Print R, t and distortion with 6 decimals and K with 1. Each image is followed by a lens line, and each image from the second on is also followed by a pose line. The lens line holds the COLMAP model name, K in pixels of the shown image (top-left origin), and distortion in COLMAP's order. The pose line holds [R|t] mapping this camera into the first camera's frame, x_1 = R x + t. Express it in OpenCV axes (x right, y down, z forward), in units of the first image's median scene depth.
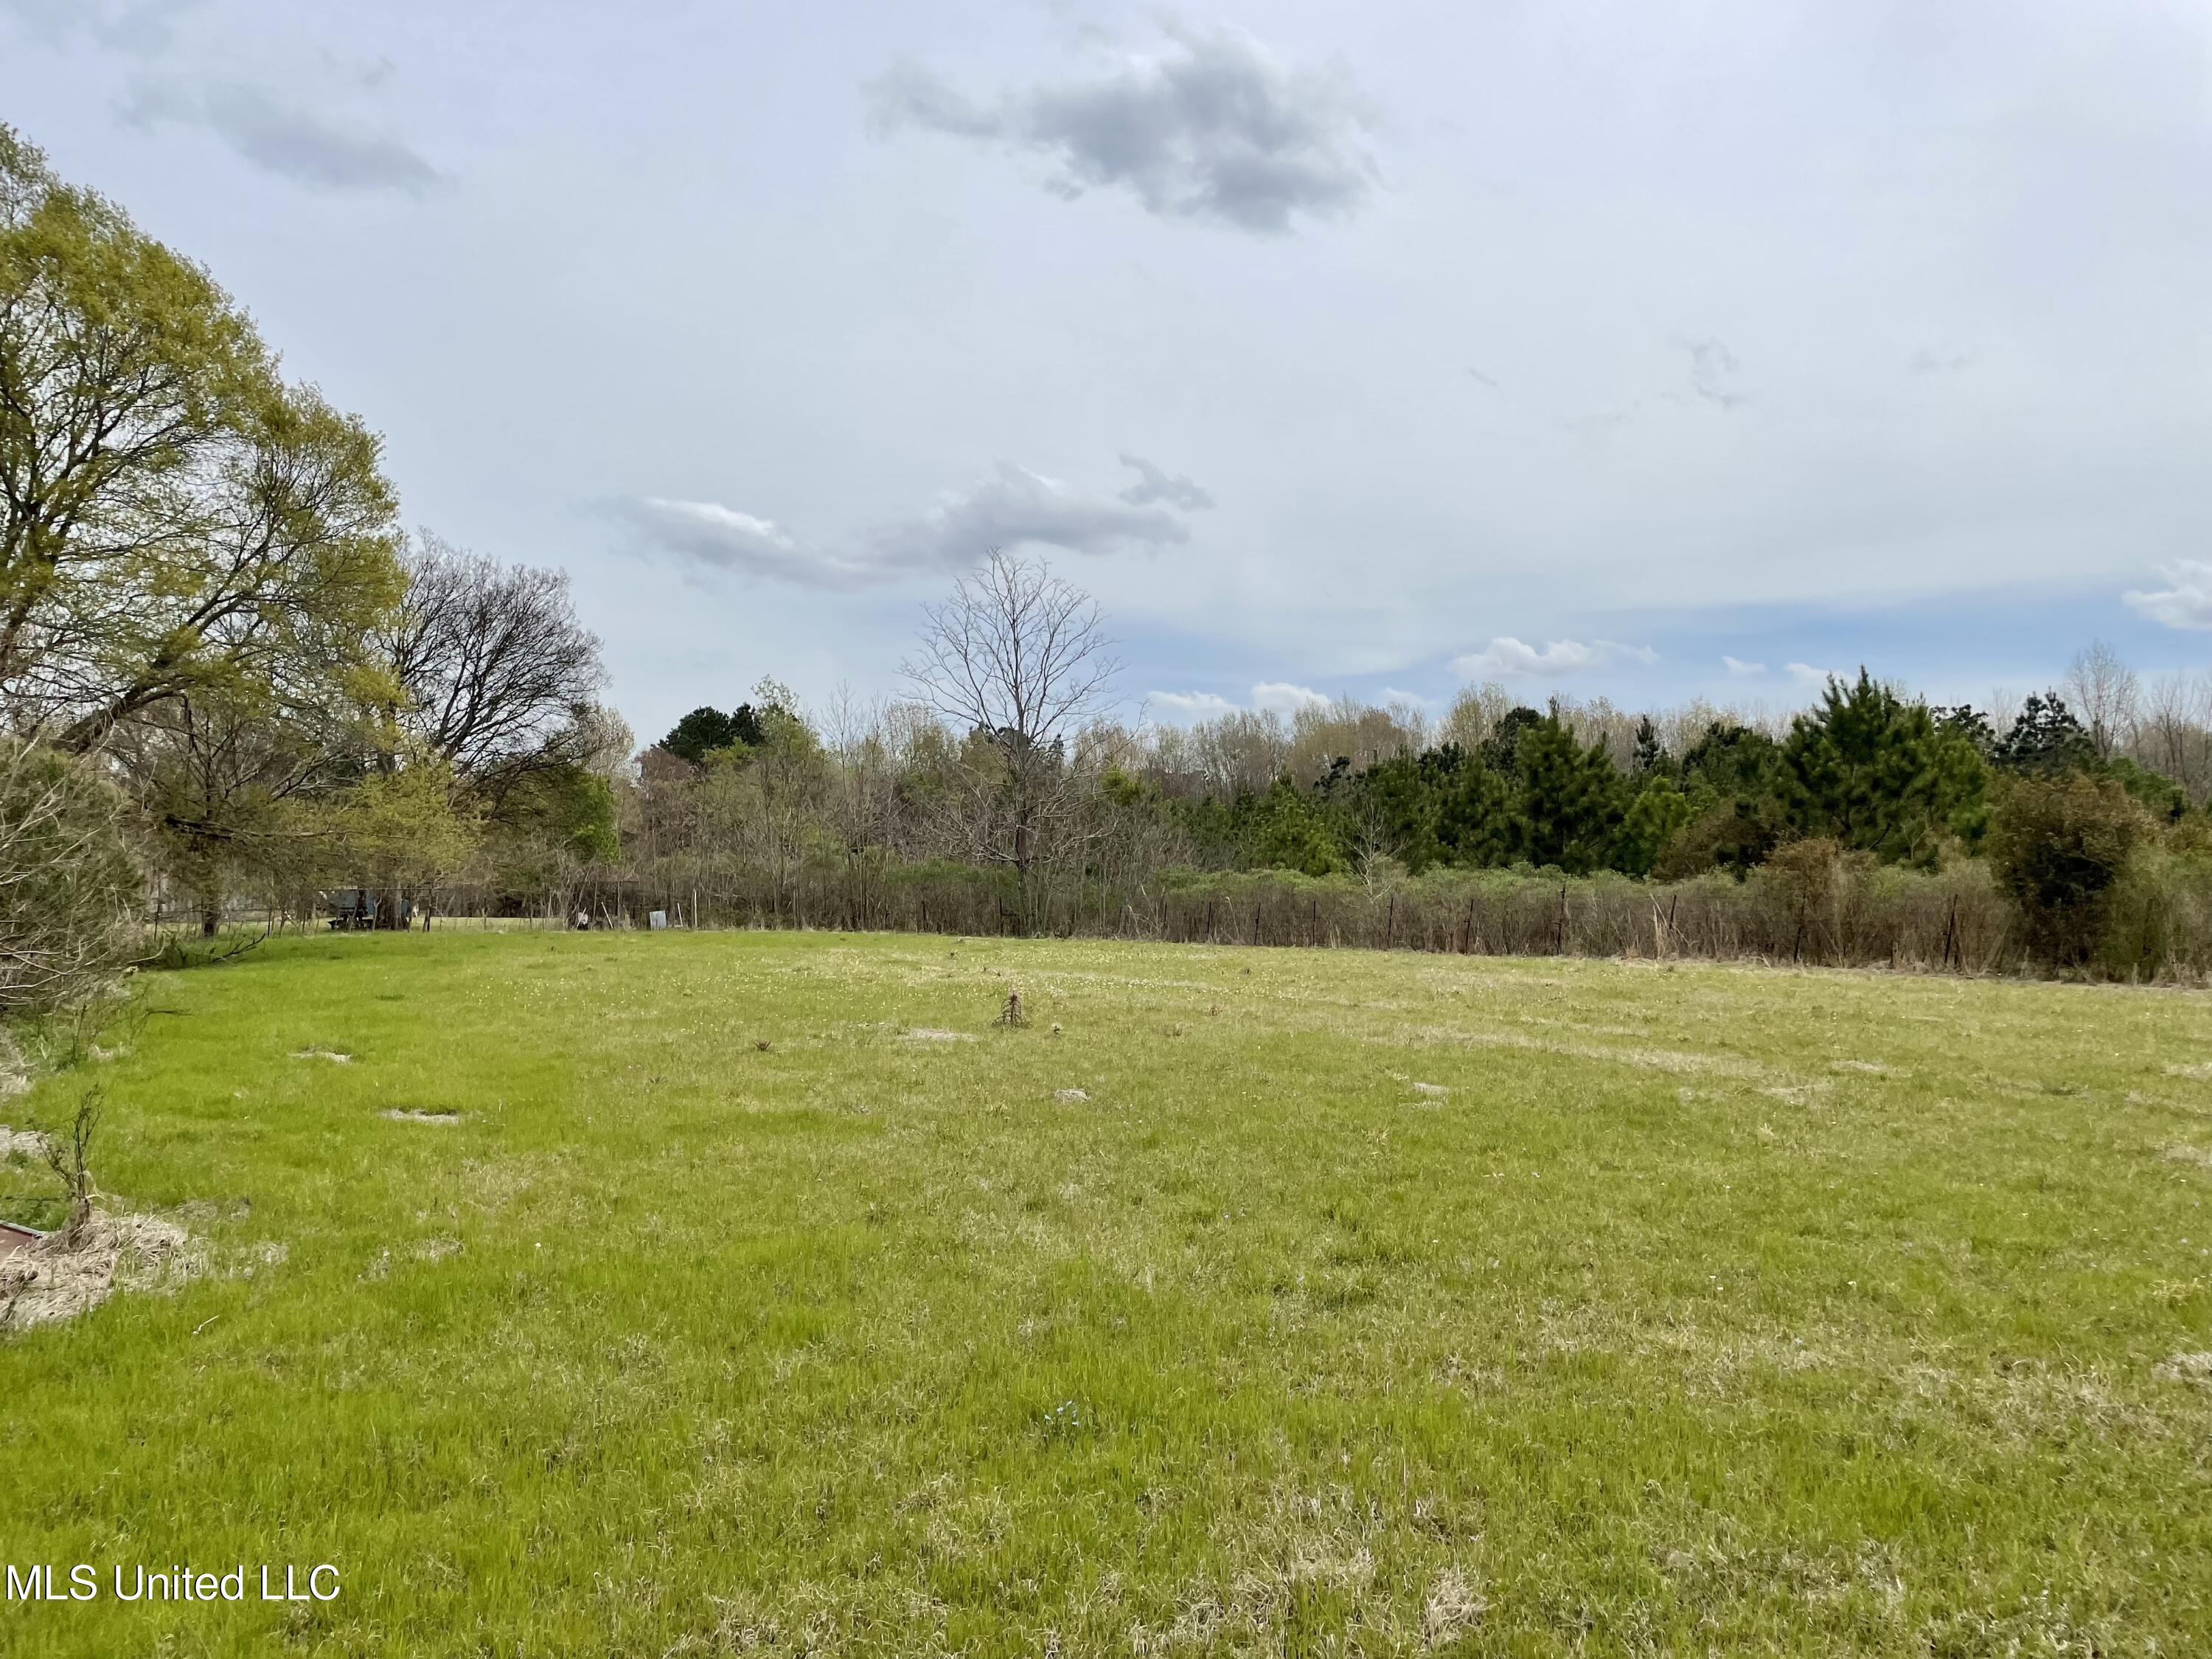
lens RADIAL K [[1674.9, 0, 1103.8], [0, 1674.9, 802.1], [0, 0, 1]] dist [0.087077, -0.090405]
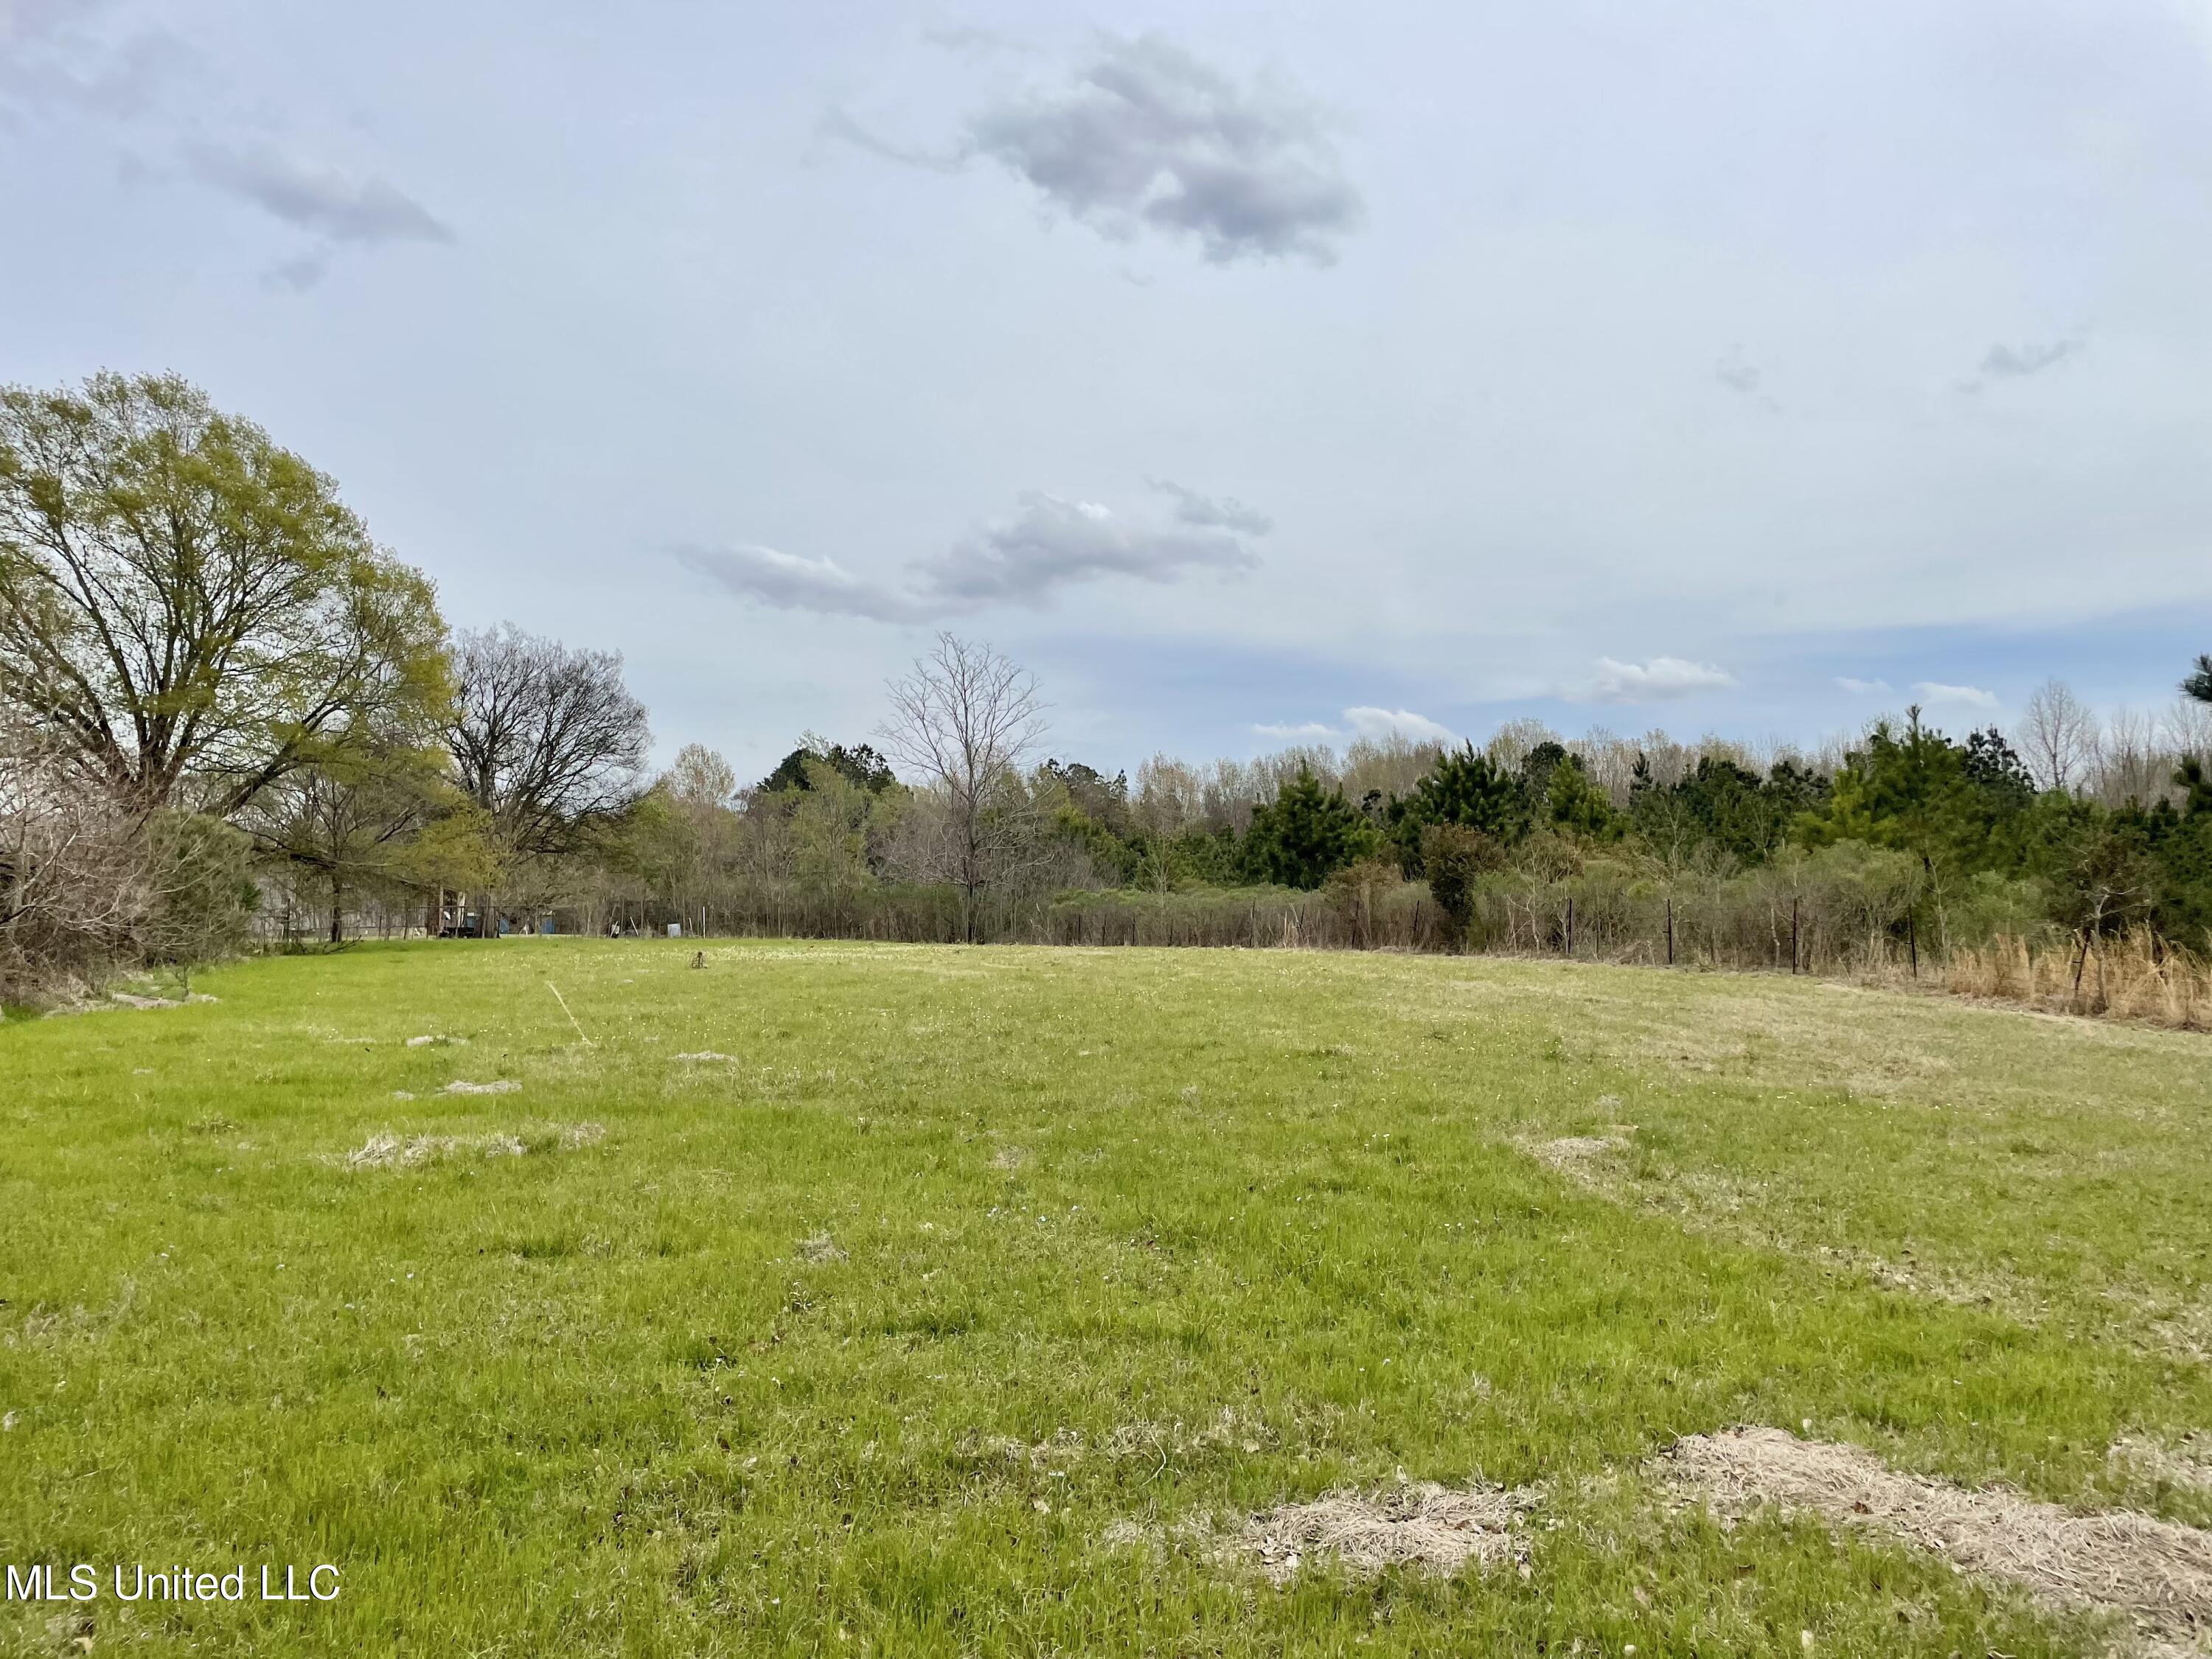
lens RADIAL K [[1674.9, 0, 1088.8], [0, 1674.9, 840.6], [0, 0, 1]] dist [0.087077, -0.090405]
pose [[0.995471, -0.004377, -0.094967, 0.147748], [0.004936, 0.999972, 0.005657, -0.003652], [0.094940, -0.006101, 0.995464, -0.212309]]
